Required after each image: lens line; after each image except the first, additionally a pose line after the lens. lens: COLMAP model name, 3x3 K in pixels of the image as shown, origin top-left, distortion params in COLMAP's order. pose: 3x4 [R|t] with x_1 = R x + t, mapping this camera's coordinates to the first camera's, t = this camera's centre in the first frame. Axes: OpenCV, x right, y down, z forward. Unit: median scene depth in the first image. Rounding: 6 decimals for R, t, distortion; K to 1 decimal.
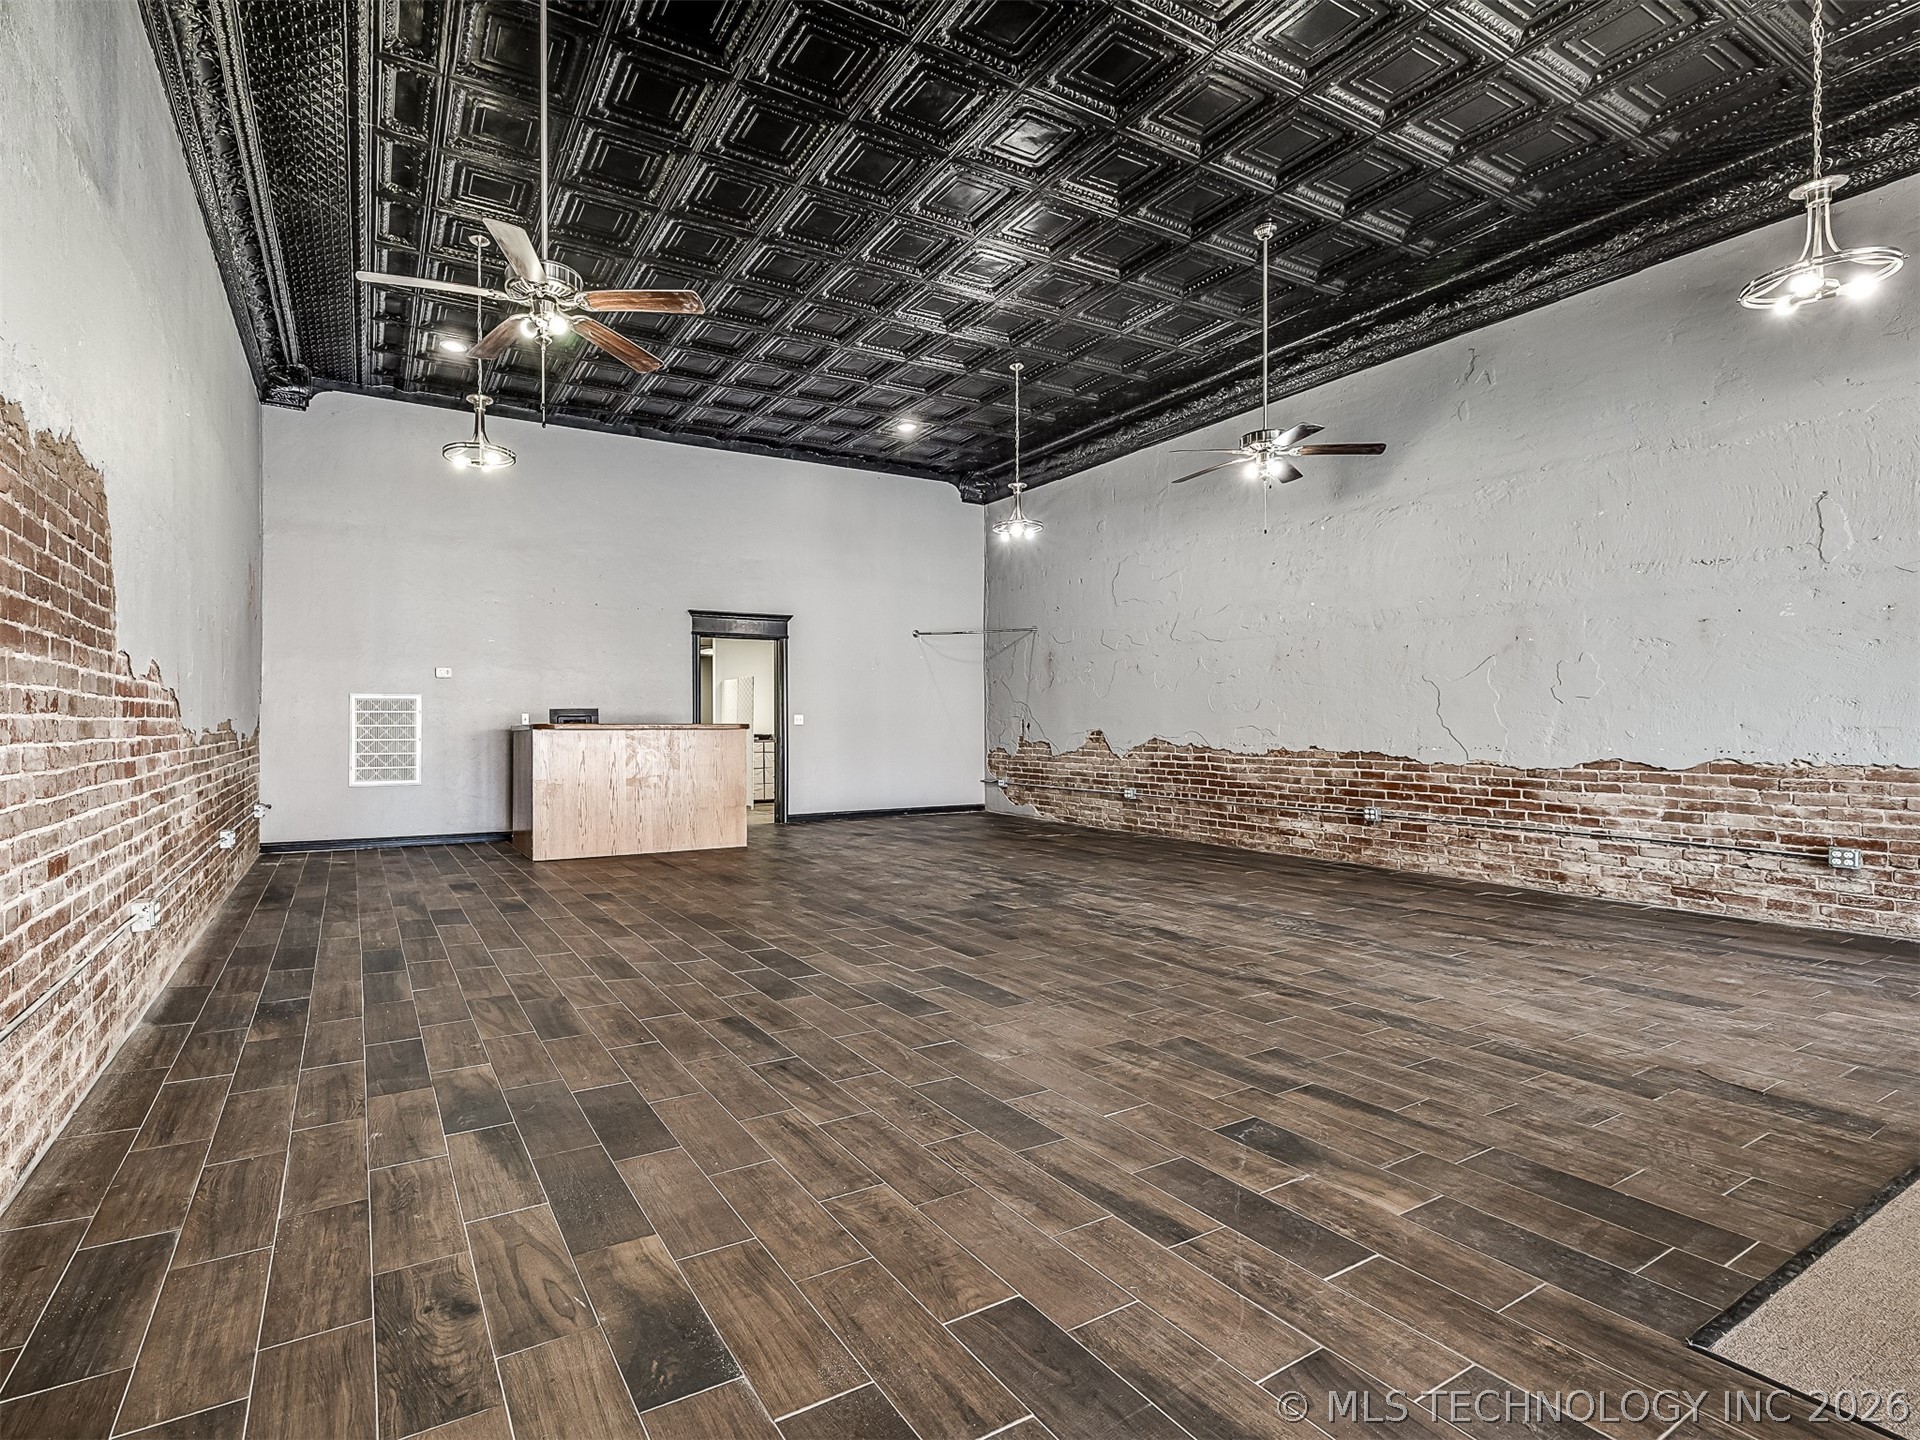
lens RADIAL K [[900.2, 0, 846.8], [0, 900.2, 694.8], [0, 0, 1]] dist [0.000794, 0.000257]
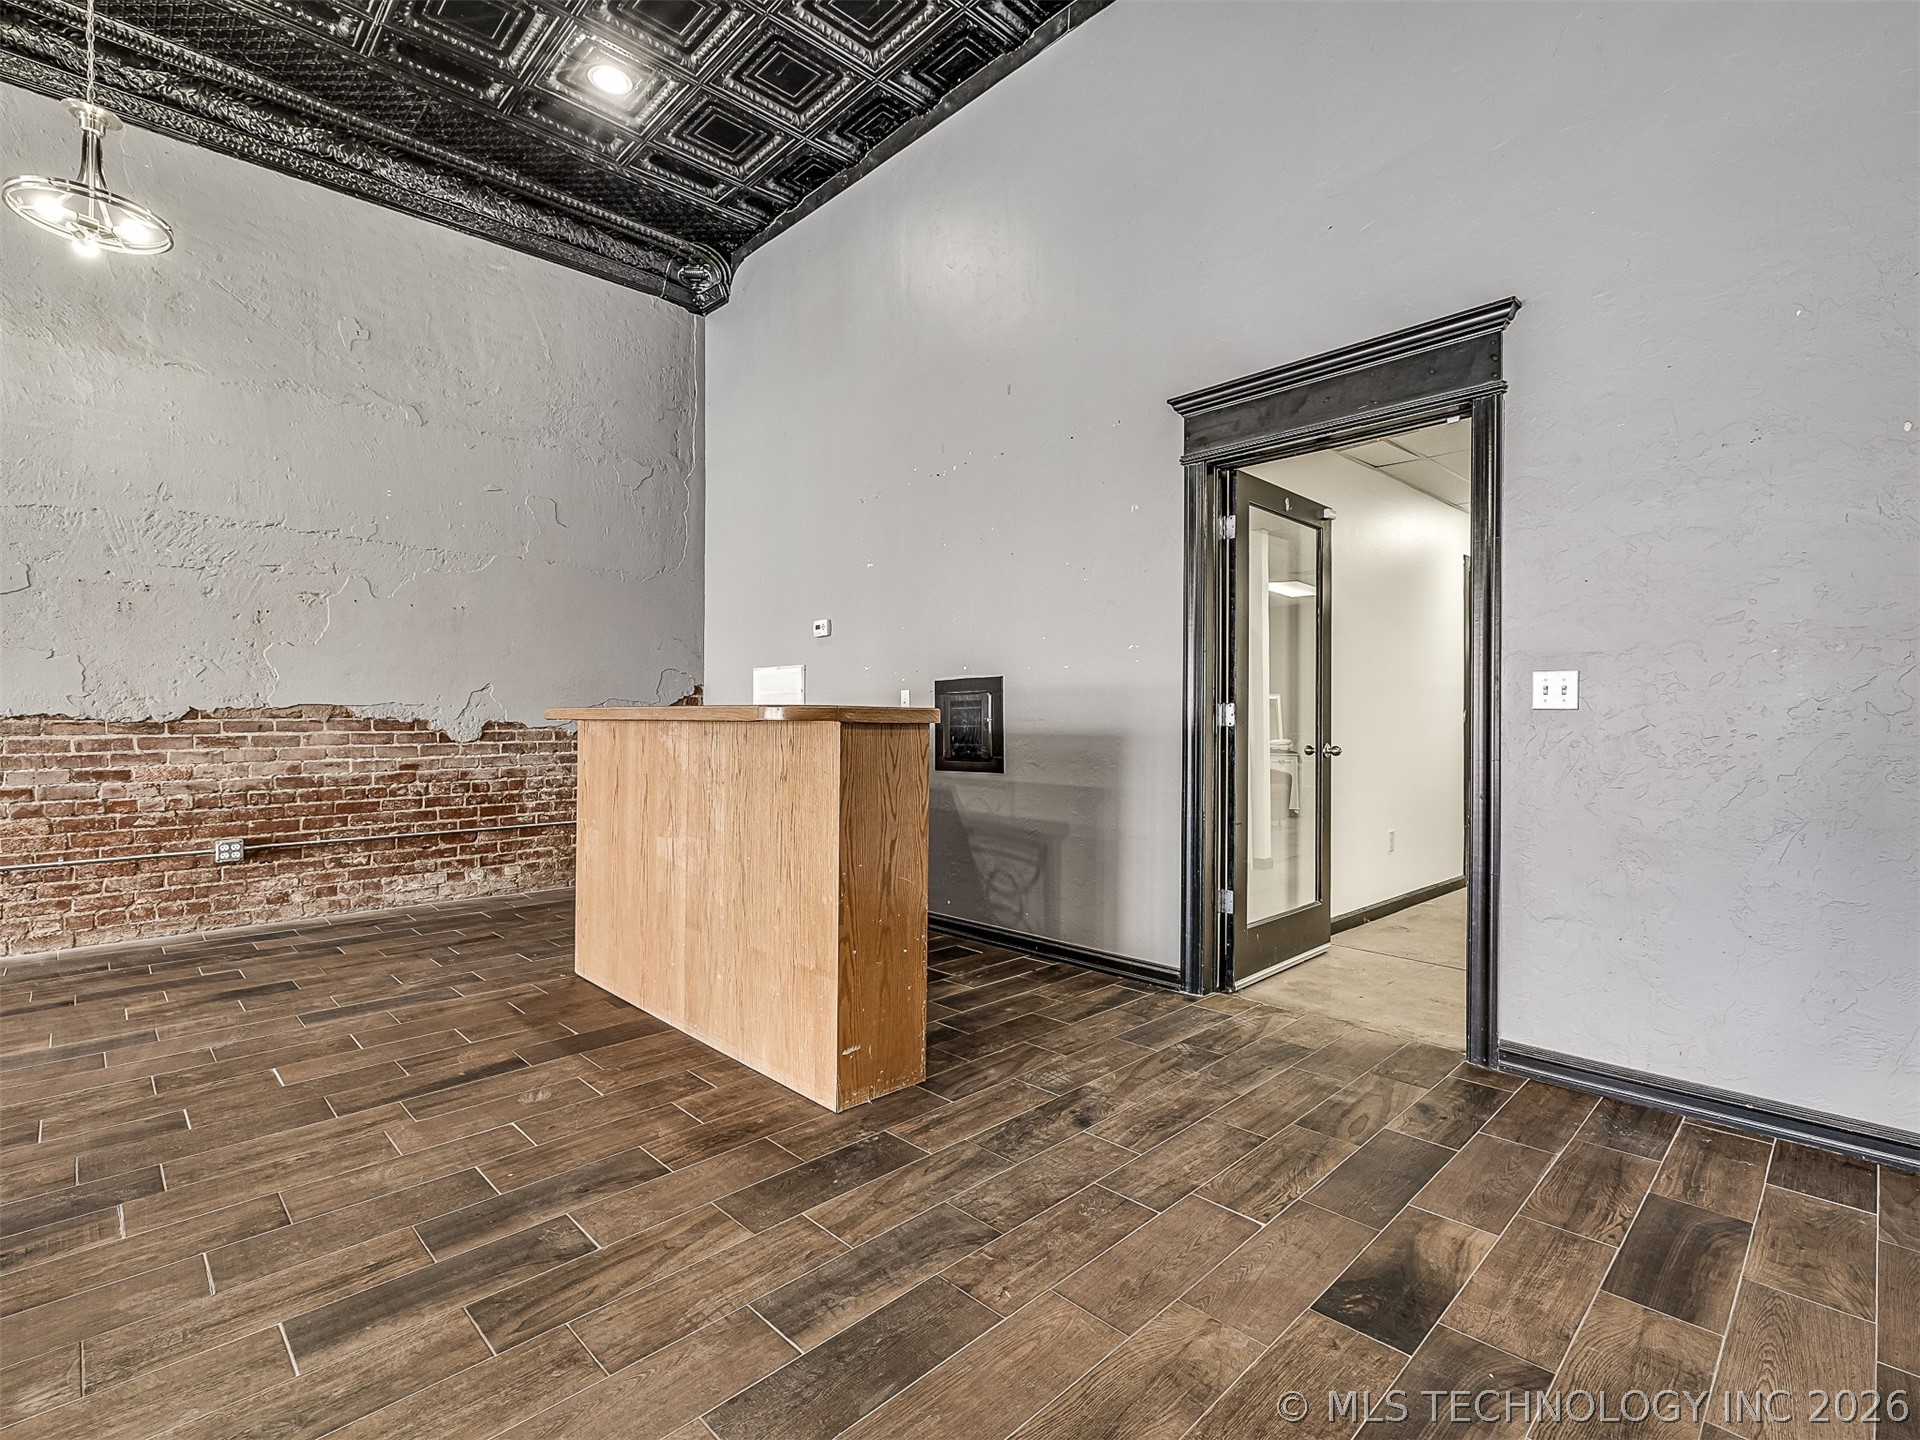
lens RADIAL K [[902.1, 0, 959.1], [0, 902.1, 717.3], [0, 0, 1]] dist [-0.000012, -0.000194]
pose [[0.274463, 0.002864, -0.961593, 0.205179], [0.032719, 0.999389, 0.012315, 0.036852], [0.961041, -0.034843, 0.274202, 1.035718]]
